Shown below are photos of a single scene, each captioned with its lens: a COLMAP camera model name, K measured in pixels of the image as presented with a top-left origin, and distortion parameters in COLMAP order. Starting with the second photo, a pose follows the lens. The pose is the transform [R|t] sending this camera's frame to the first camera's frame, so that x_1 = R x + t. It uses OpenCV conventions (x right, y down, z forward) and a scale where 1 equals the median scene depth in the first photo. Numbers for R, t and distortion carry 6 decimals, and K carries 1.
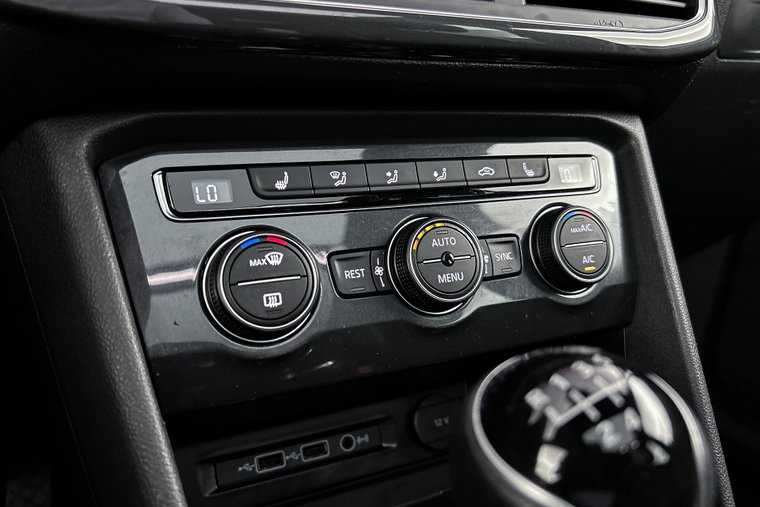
lens RADIAL K [[584.8, 0, 377.2], [0, 584.8, 249.7], [0, 0, 1]] dist [0.043225, -0.056615]
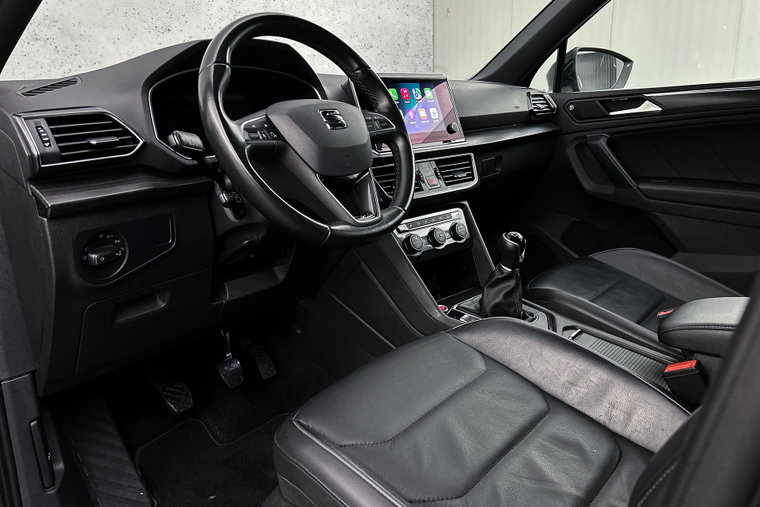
lens RADIAL K [[584.8, 0, 387.7], [0, 584.8, 255.3], [0, 0, 1]] dist [0.043225, -0.056615]
pose [[0.941689, -0.152255, 0.300066, -1.934019], [0.165807, 0.985954, -0.020068, 0.216830], [-0.292796, 0.068651, 0.953707, -3.859813]]
